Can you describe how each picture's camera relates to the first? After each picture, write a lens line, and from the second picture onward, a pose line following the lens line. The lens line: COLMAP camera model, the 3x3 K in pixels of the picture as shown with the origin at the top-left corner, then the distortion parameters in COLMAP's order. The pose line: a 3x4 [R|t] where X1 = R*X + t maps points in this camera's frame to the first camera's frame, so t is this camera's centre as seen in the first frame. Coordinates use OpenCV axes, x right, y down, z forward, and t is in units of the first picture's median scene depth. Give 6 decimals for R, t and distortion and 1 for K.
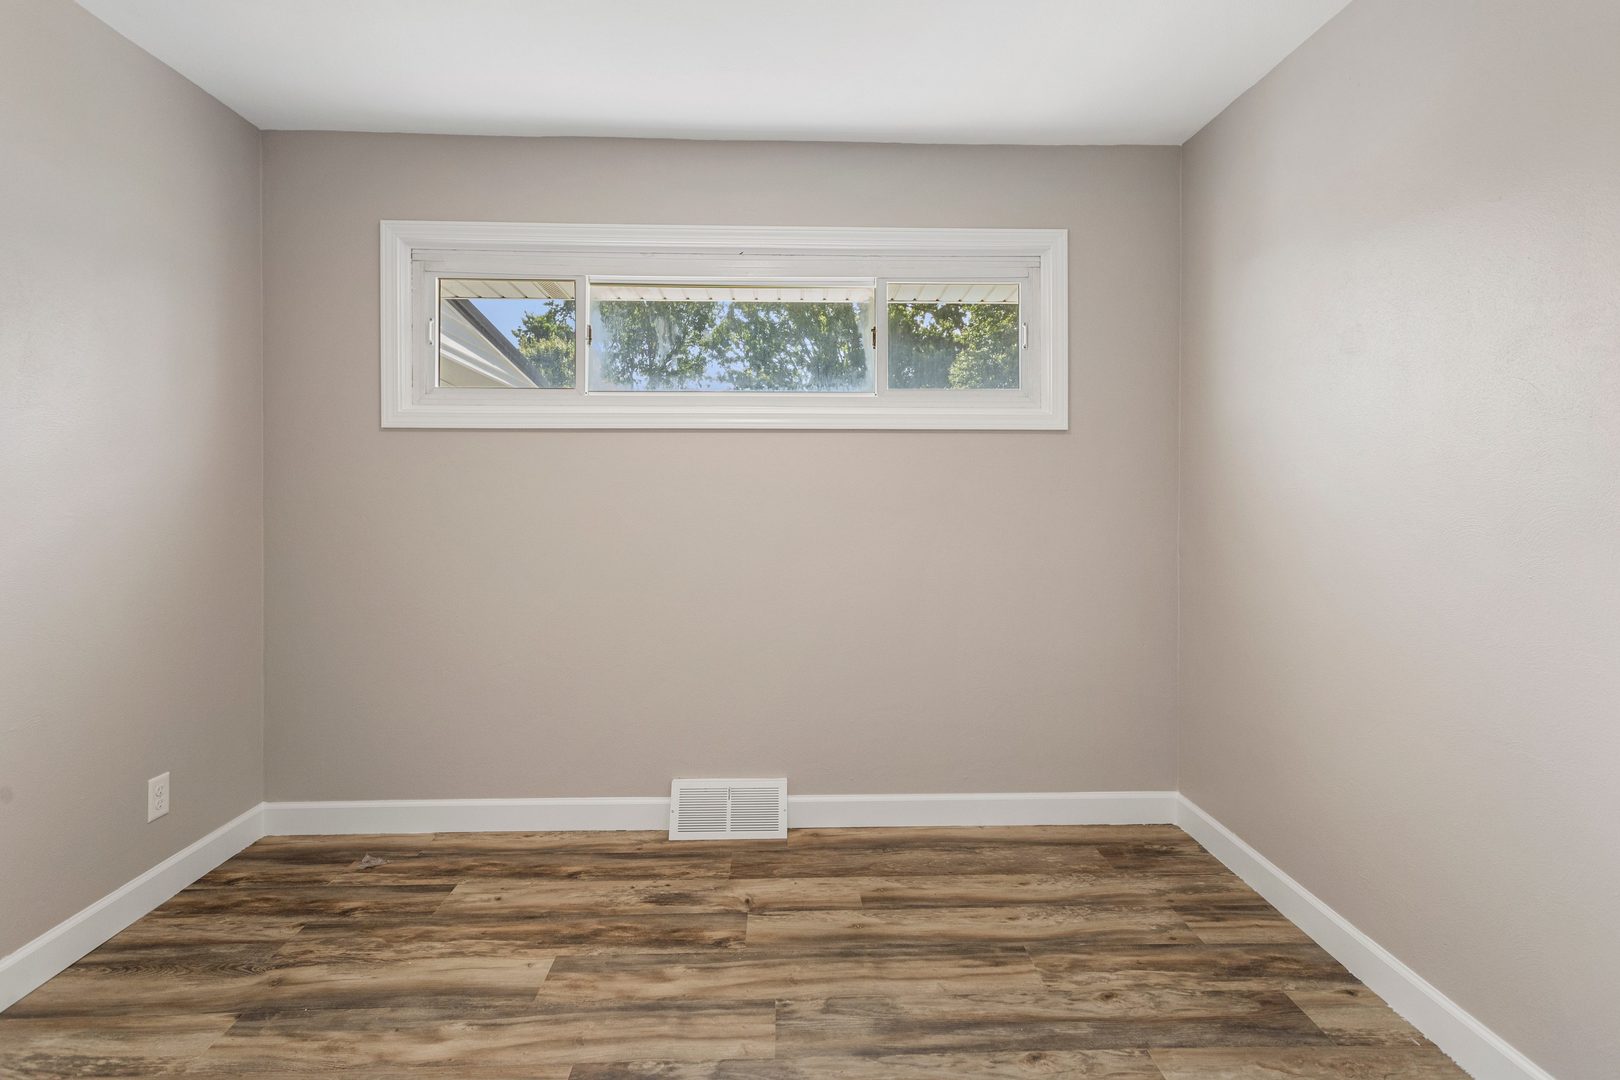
lens RADIAL K [[839.5, 0, 797.8], [0, 839.5, 537.2], [0, 0, 1]] dist [0.004571, -0.000208]
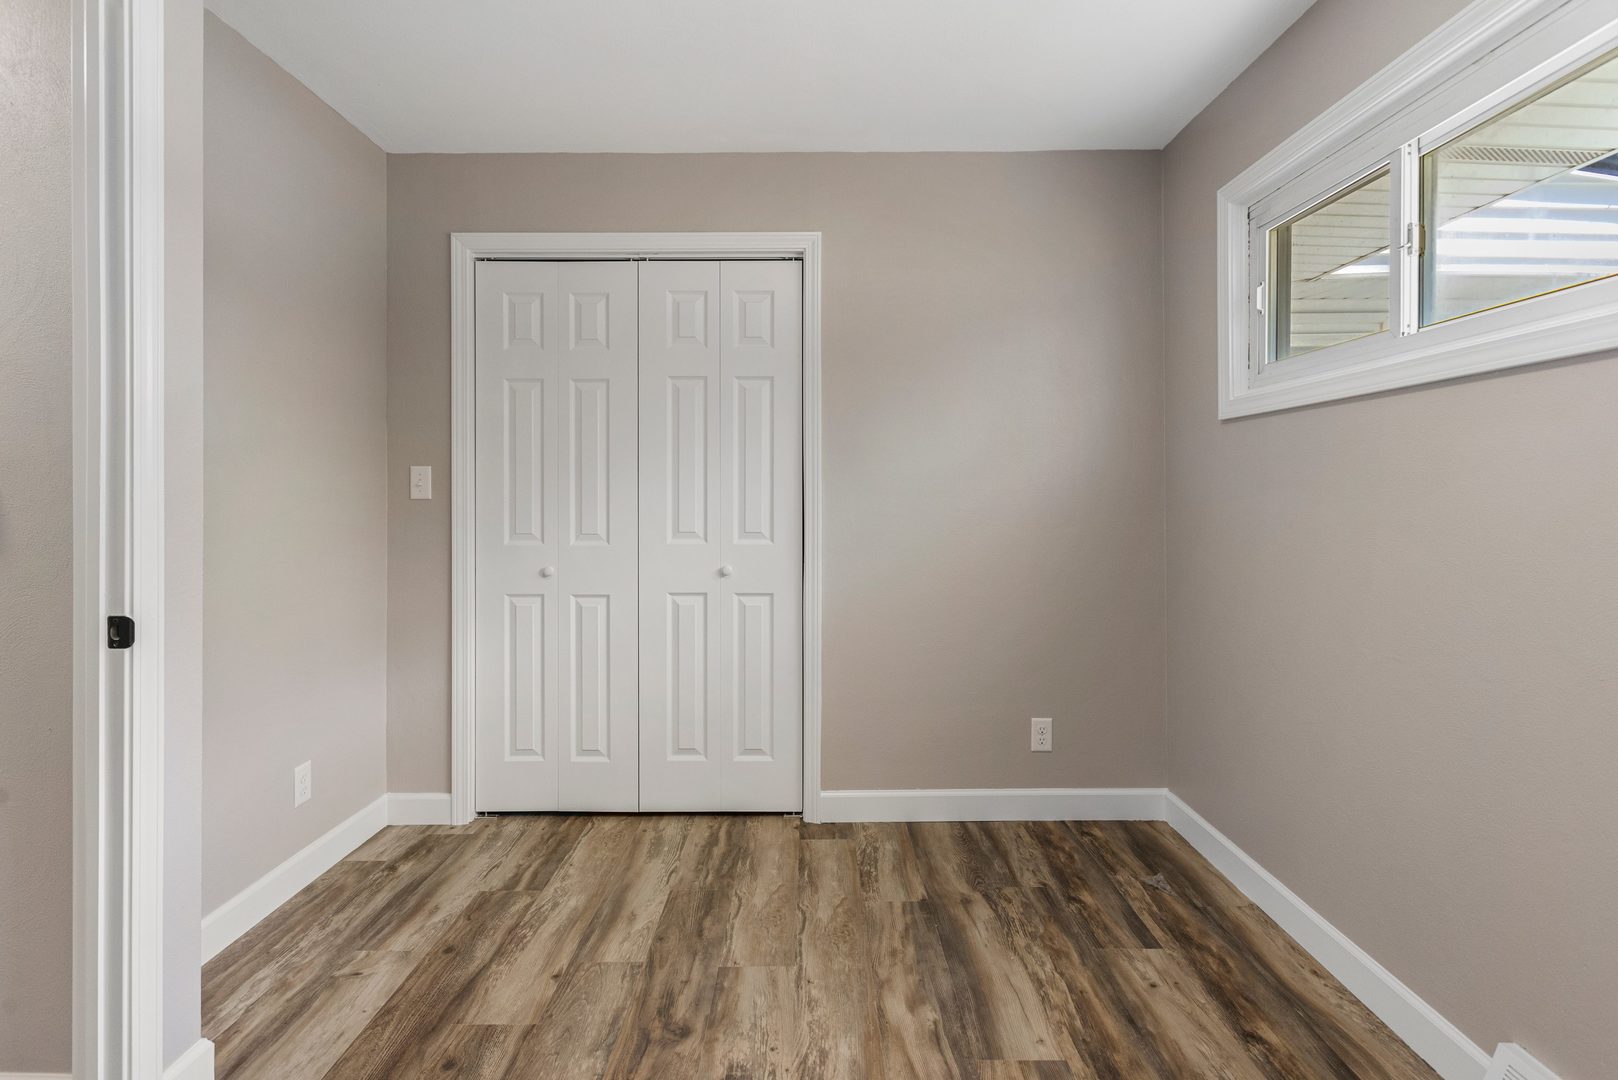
lens RADIAL K [[776.7, 0, 781.1], [0, 776.7, 508.4], [0, 0, 1]] dist [0.004451, 0.000763]
pose [[-0.052482, 0.019467, -0.998432, 0.437650], [-0.056024, 0.998178, 0.022407, -0.037616], [0.997049, 0.057112, -0.051296, 0.671575]]
